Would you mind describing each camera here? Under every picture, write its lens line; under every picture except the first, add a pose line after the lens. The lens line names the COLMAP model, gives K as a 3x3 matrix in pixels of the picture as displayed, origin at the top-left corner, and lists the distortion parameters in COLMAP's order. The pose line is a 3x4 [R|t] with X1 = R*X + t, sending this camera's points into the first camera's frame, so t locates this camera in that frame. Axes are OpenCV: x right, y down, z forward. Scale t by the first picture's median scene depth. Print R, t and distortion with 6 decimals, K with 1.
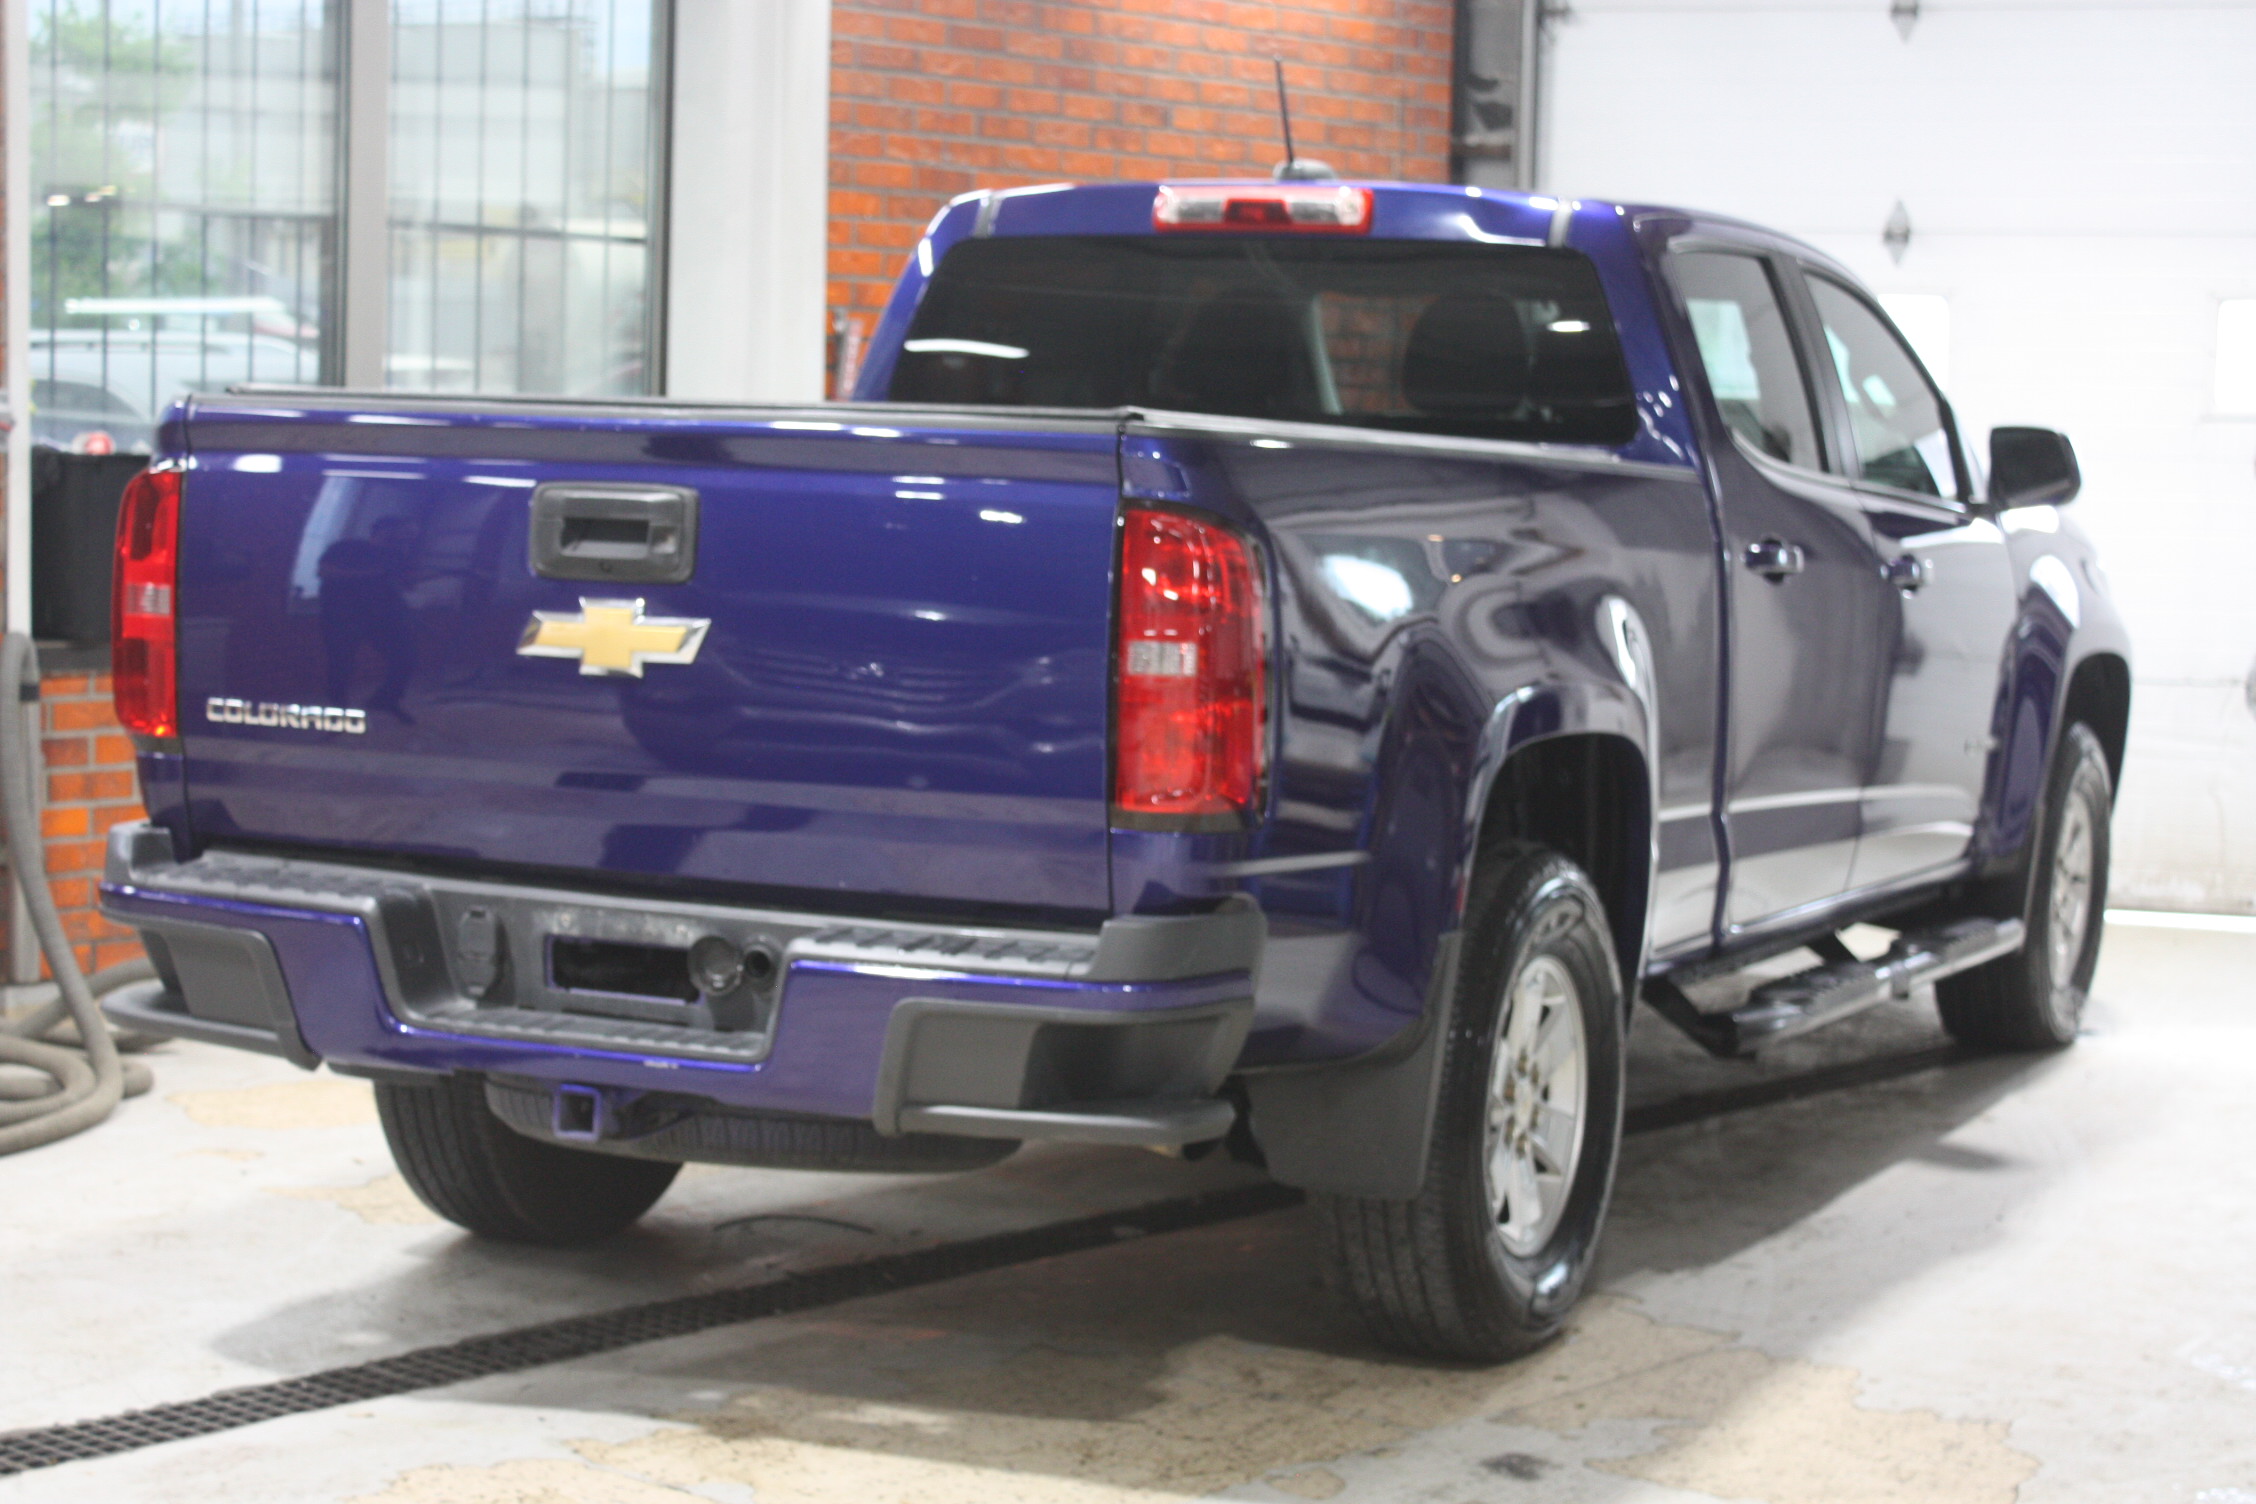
lens RADIAL K [[4239.1, 0, 1129.0], [0, 4239.1, 759.1], [0, 0, 1]] dist [-0.041275, 0.000000]
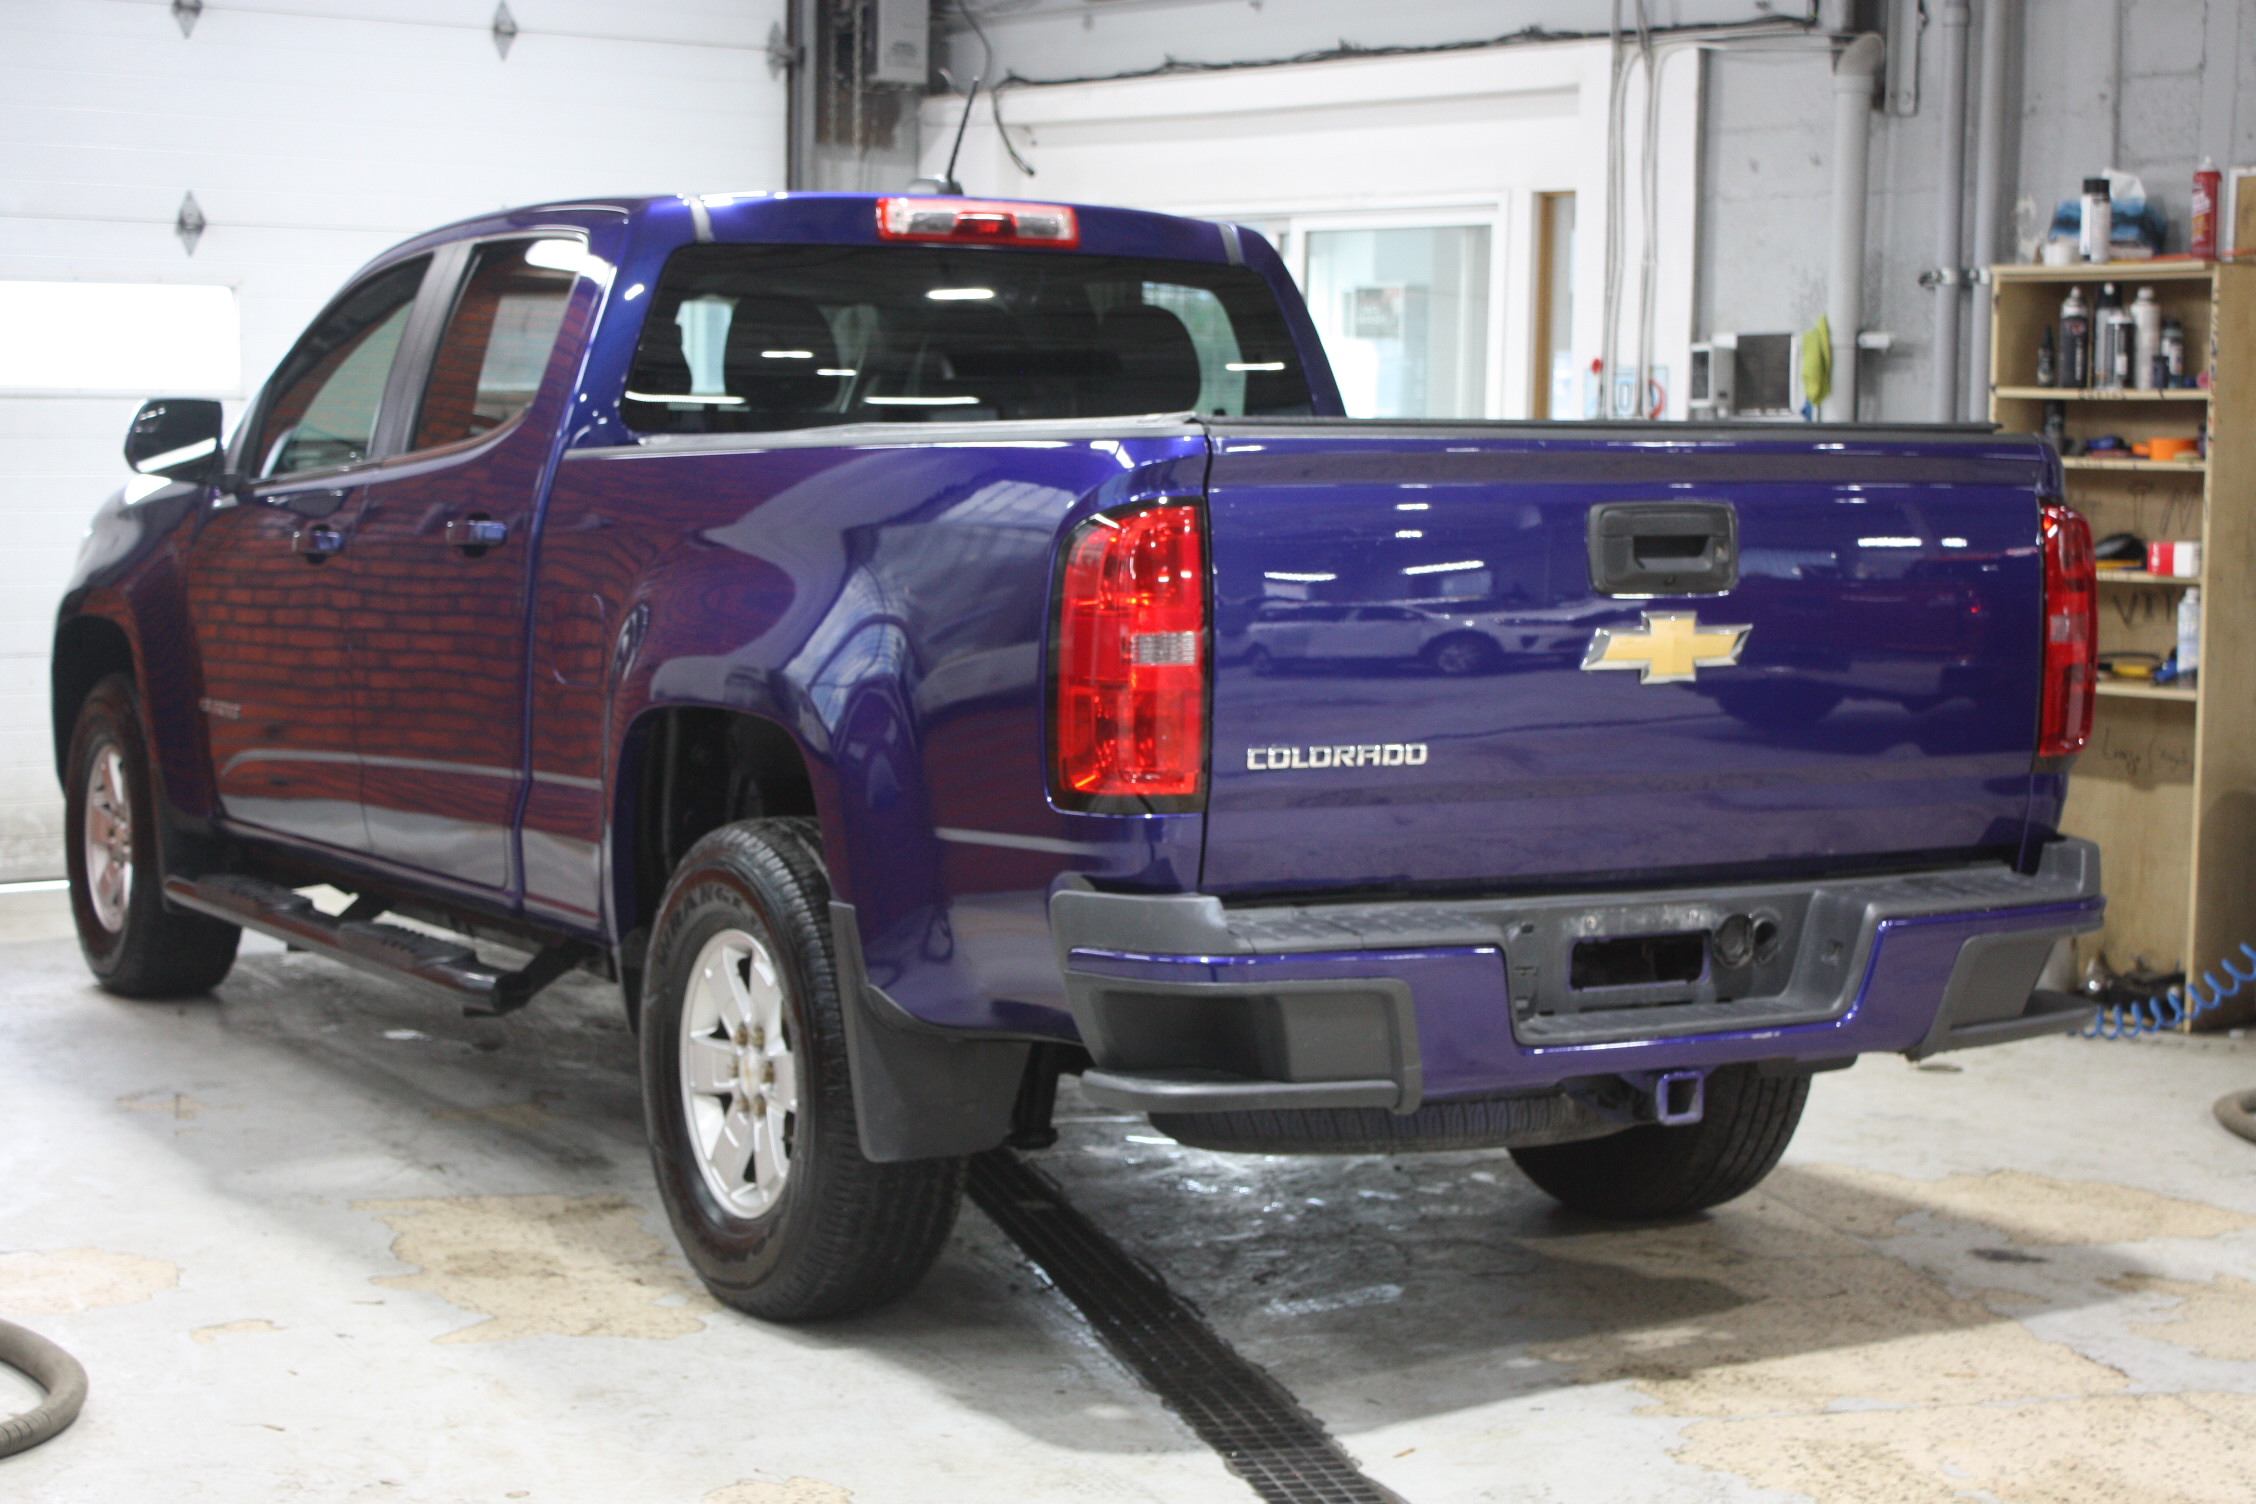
lens RADIAL K [[3933.5, 0, 1131.6], [0, 3933.5, 761.7], [0, 0, 1]] dist [-0.028811, 0.000000]
pose [[0.570001, -0.092602, 0.816409, -0.974749], [0.075716, 0.995321, 0.060032, -0.067326], [-0.818148, 0.027597, 0.574345, 0.531811]]
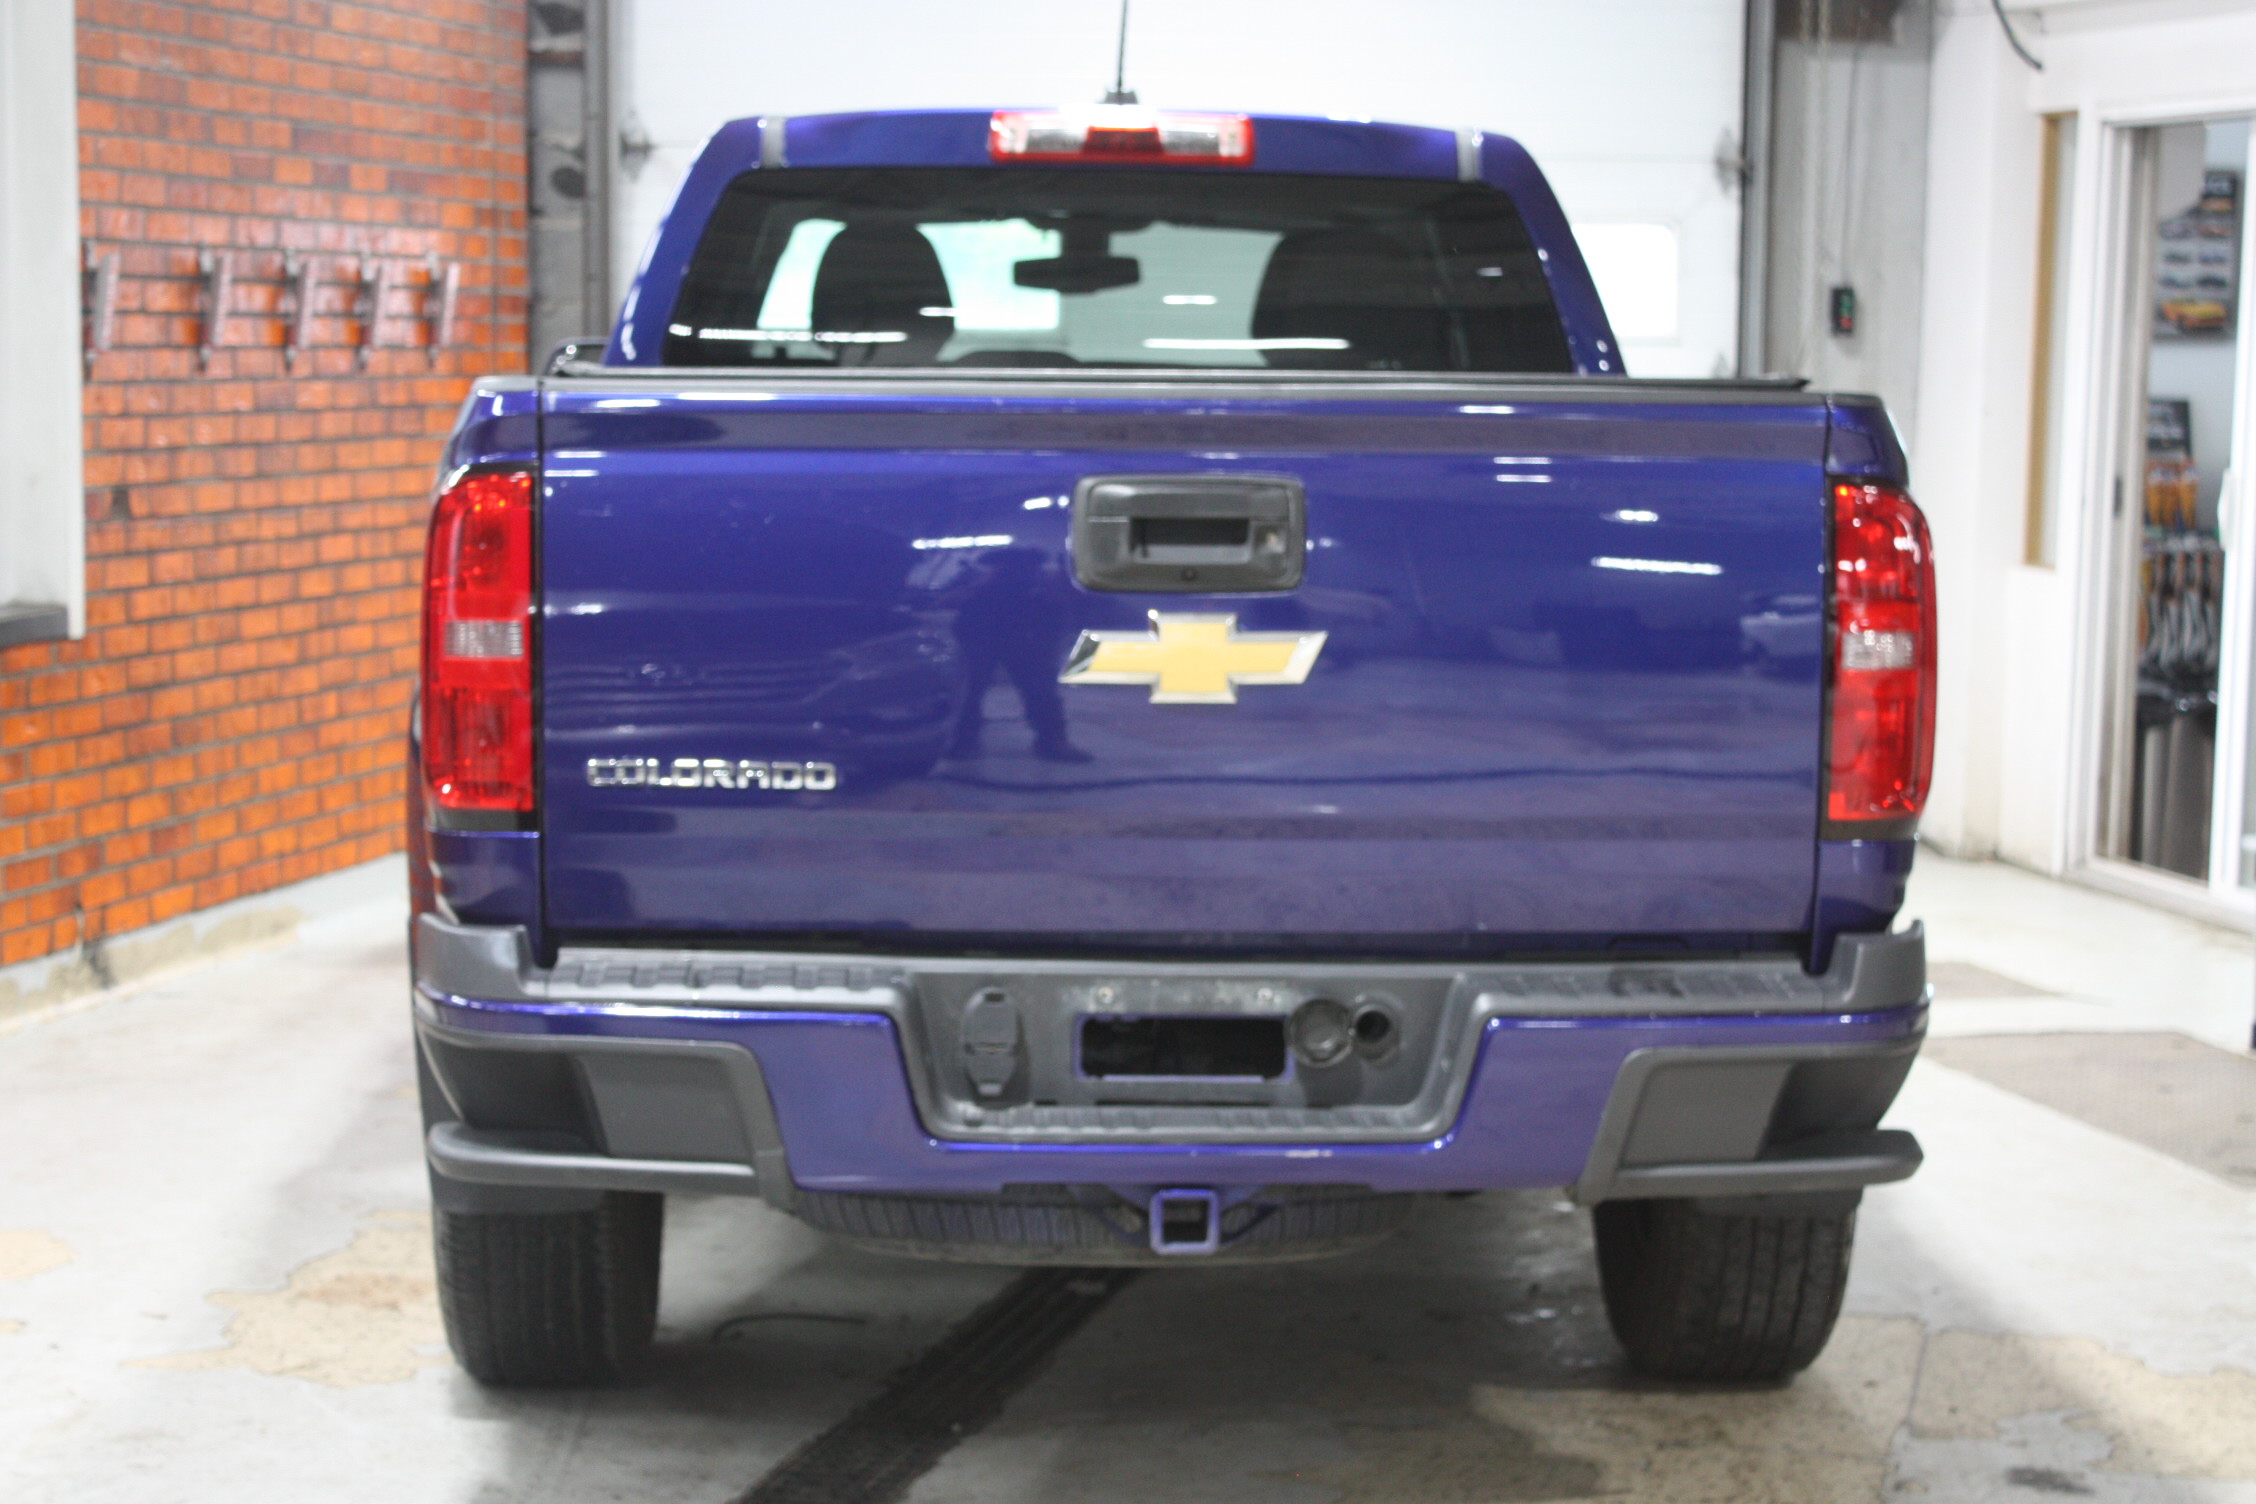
lens RADIAL K [[4309.6, 0, 1122.1], [0, 4309.6, 733.1], [0, 0, 1]] dist [0.047574, 0.000000]
pose [[0.888165, -0.059852, 0.455611, -0.513113], [0.052391, 0.998205, 0.029000, -0.038369], [-0.456529, -0.001887, 0.889707, 0.234376]]
